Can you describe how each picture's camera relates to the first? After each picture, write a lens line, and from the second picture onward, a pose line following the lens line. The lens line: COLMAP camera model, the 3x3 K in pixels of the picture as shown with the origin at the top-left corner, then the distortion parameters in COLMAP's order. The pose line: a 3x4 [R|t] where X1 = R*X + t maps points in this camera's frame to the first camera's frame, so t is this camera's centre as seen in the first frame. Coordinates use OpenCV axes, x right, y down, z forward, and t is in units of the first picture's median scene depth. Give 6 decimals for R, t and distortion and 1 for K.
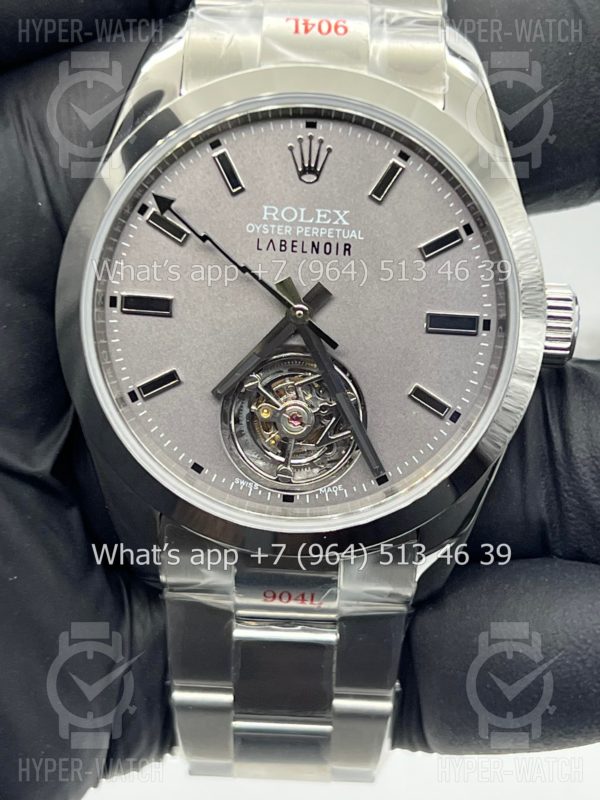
lens RADIAL K [[1924.5, 0, 296.5], [0, 1924.5, 420.3], [0, 0, 1]] dist [0.224624, 0.000000]
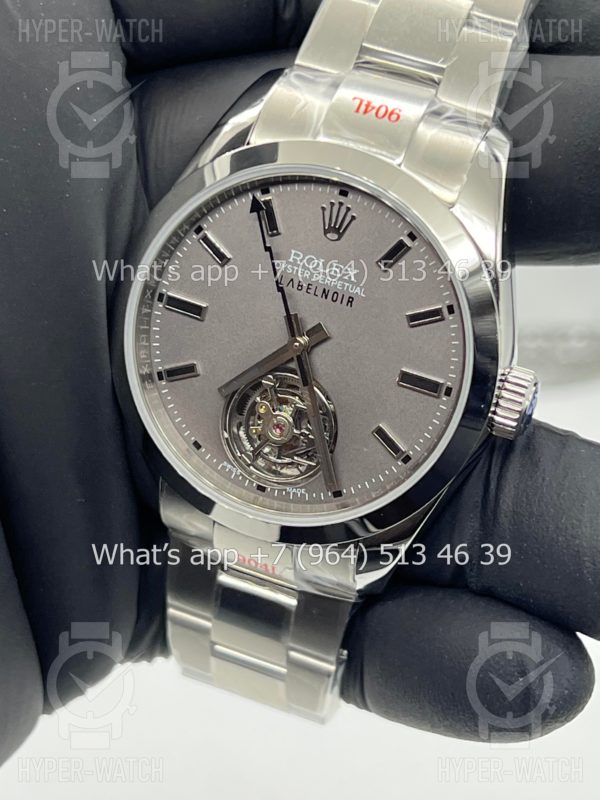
lens RADIAL K [[1924.5, 0, 295.5], [0, 1924.5, 398.2], [0, 0, 1]] dist [0.224624, 0.000000]
pose [[0.941306, 0.247640, -0.229385, 0.280926], [-0.224436, 0.966737, 0.122671, -0.168456], [0.252133, -0.063989, 0.965575, -0.160727]]
